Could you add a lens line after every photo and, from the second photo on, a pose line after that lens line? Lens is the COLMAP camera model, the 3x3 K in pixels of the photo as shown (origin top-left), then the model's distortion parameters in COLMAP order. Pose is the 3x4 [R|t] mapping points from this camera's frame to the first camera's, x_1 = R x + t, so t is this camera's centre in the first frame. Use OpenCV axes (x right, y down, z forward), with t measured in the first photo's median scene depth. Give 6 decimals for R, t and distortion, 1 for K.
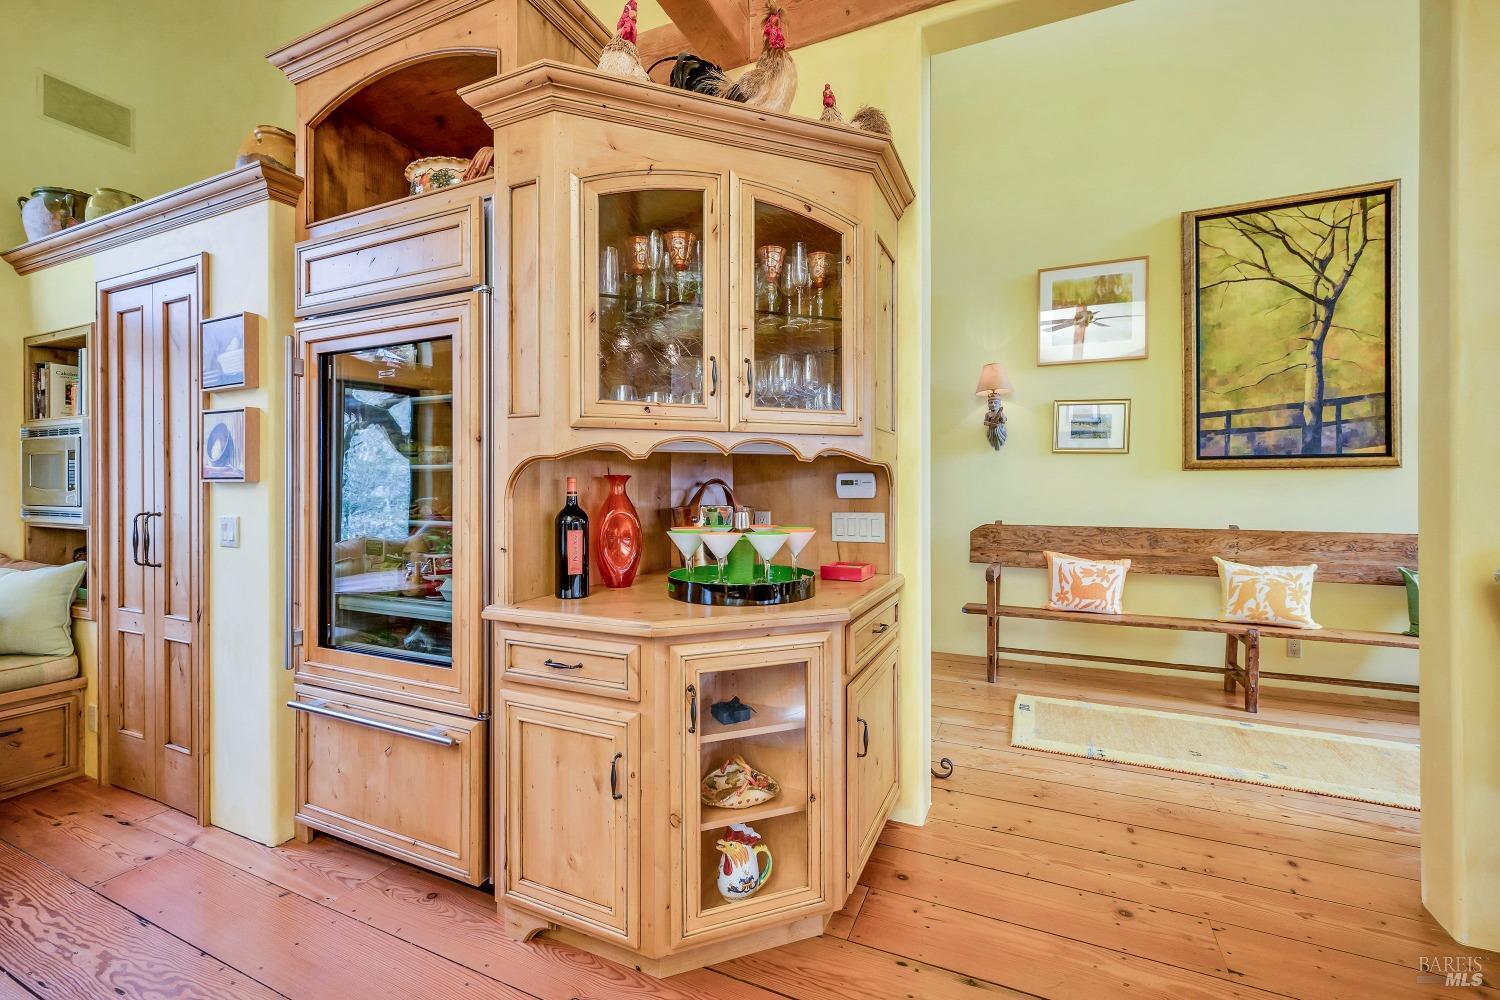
lens RADIAL K [[642.6, 0, 750.1], [0, 642.6, 491.6], [0, 0, 1]] dist [0.007906, 0.000128]
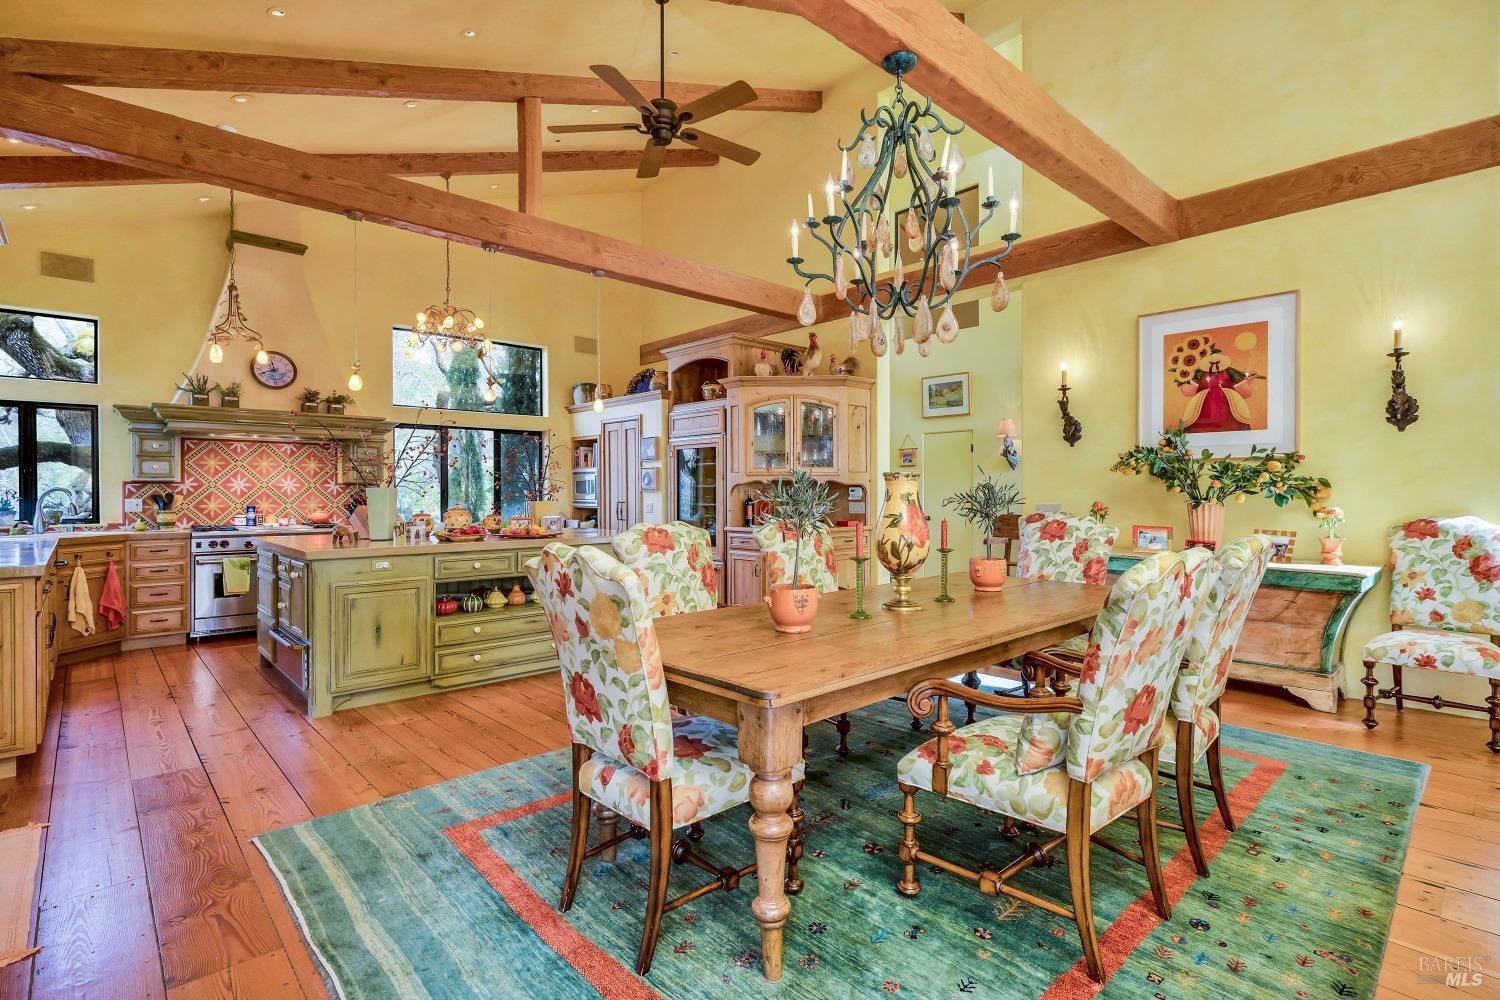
lens RADIAL K [[720.4, 0, 747.5], [0, 720.4, 497.1], [0, 0, 1]] dist [0.000992, 0.000439]
pose [[0.927546, 0.000478, -0.373710, 1.017568], [0.000497, 0.999997, 0.002514, 0.005663], [0.373710, -0.002518, 0.927542, -2.256074]]
